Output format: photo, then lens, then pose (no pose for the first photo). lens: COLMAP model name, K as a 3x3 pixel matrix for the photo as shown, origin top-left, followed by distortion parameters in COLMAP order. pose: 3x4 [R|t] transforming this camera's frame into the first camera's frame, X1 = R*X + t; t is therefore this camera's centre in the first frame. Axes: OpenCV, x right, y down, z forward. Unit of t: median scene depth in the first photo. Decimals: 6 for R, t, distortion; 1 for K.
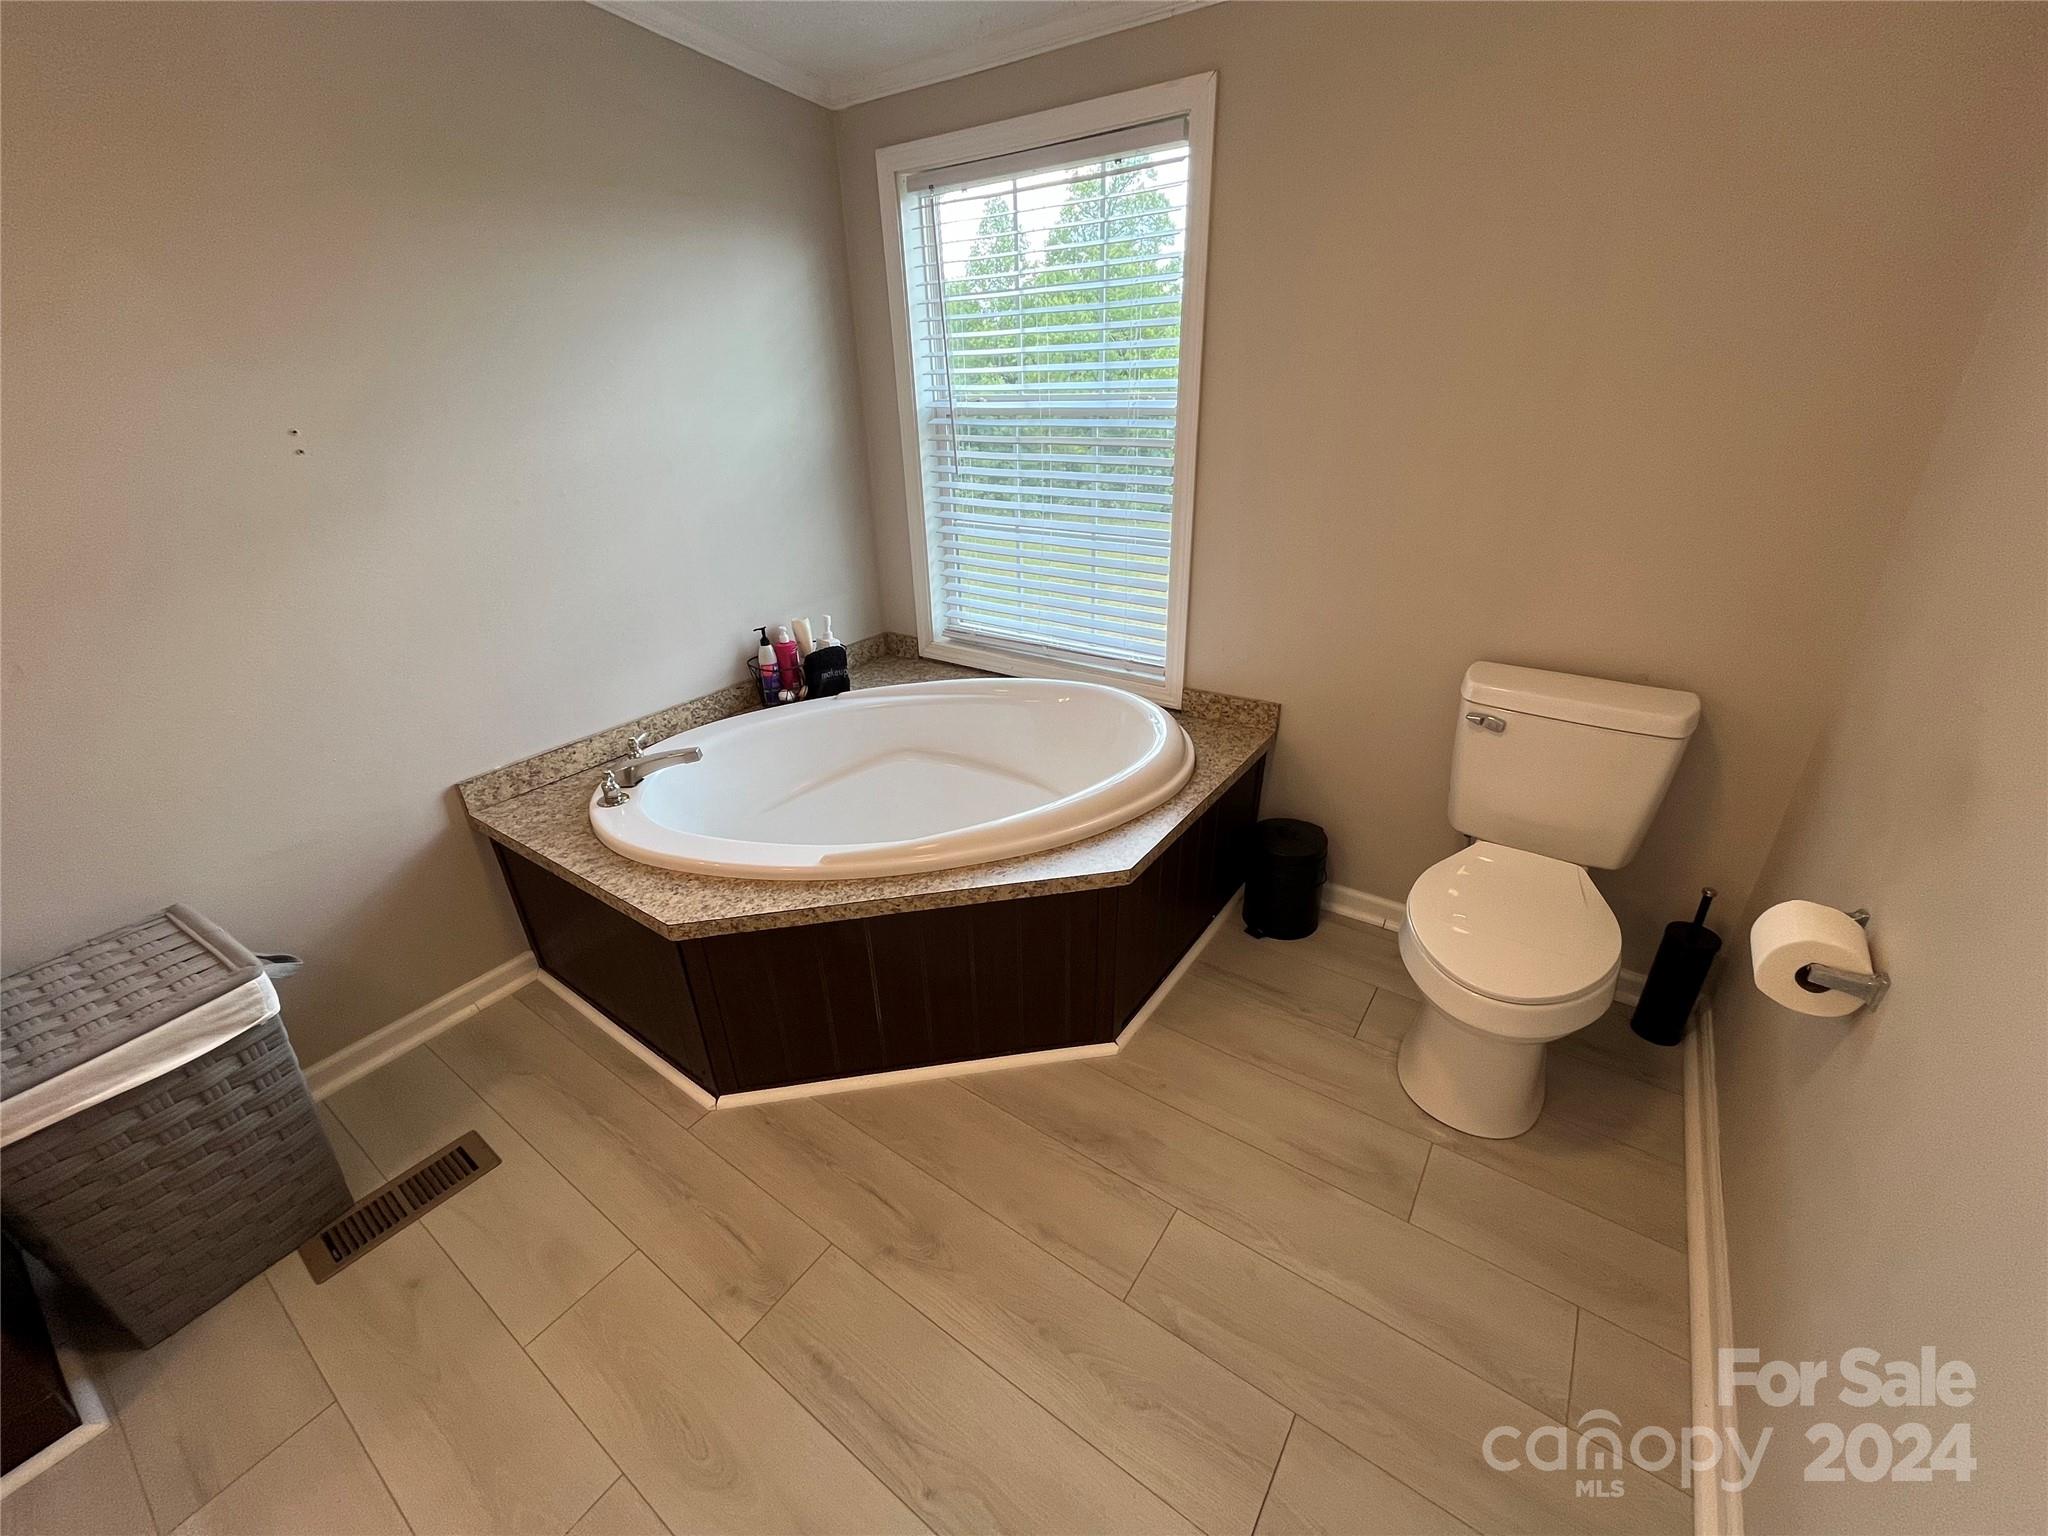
lens RADIAL K [[824.7, 0, 1022.8], [0, 824.7, 758.0], [0, 0, 1]] dist [-0.001546, -0.000076]
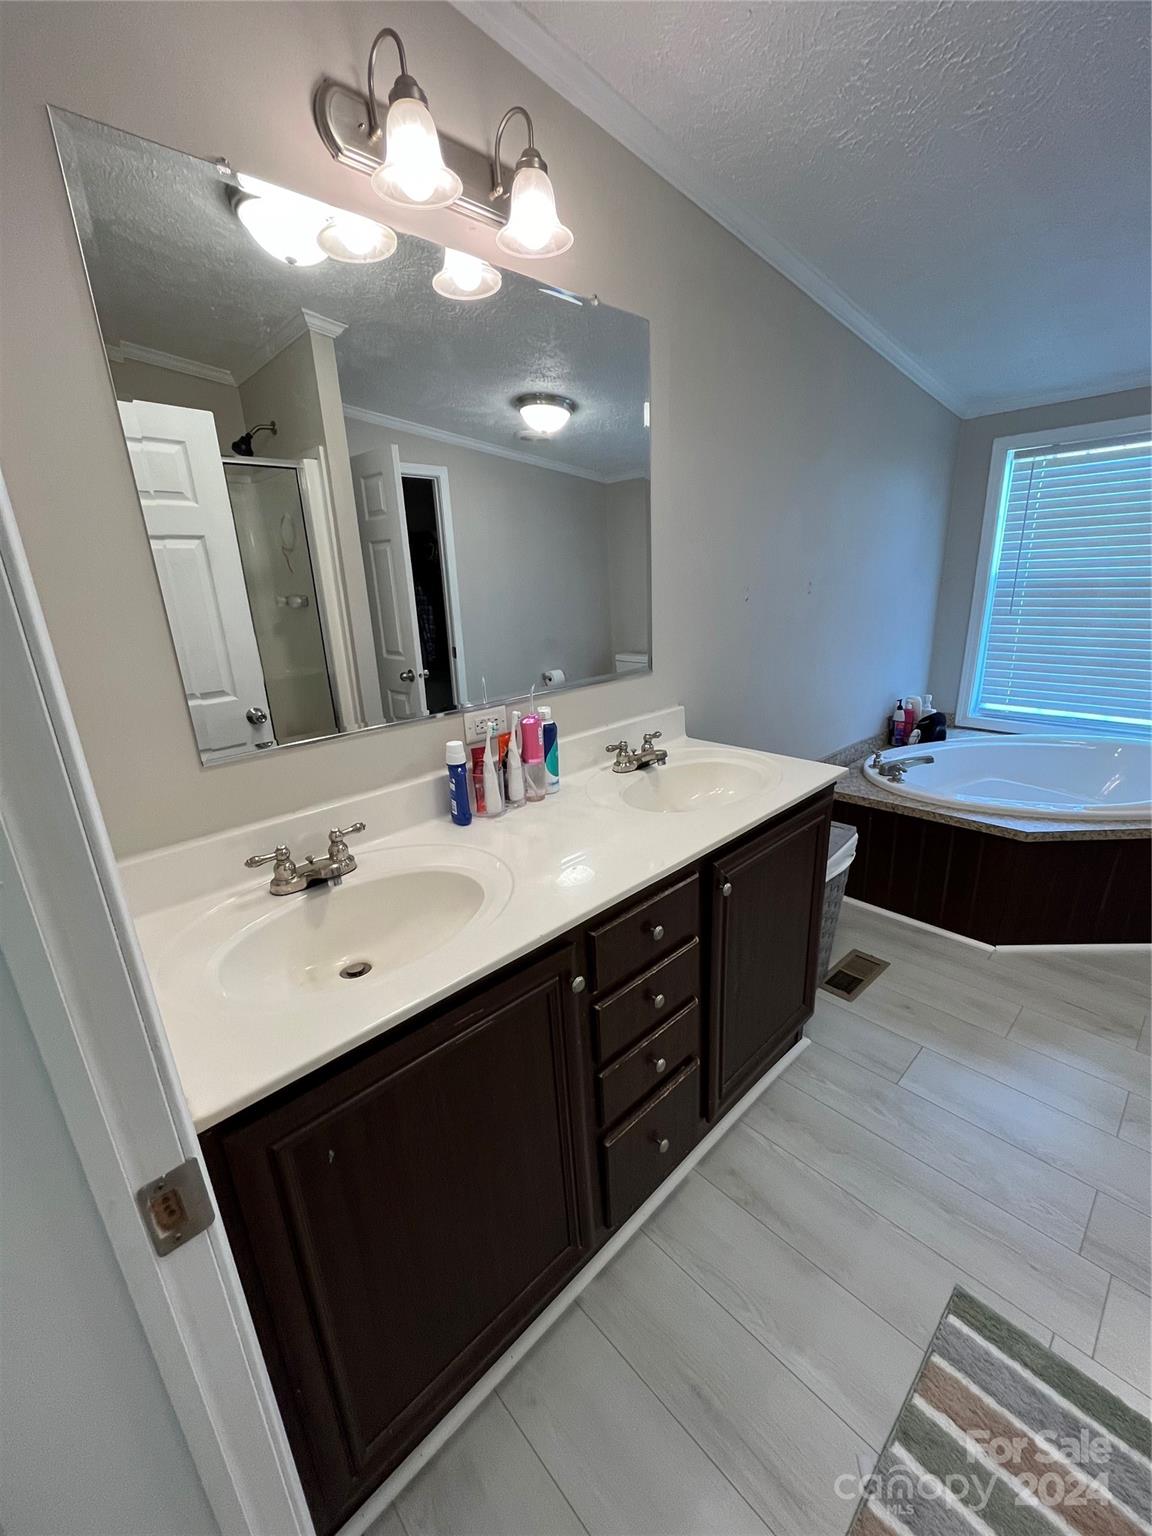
lens RADIAL K [[618.5, 0, 579.5], [0, 618.5, 769.6], [0, 0, 1]] dist [-0.001546, -0.000076]
pose [[0.980894, 0.049101, -0.188245, -0.757020], [-0.072896, 0.989894, -0.121639, 0.199497], [0.180370, 0.133037, 0.974560, -0.364454]]
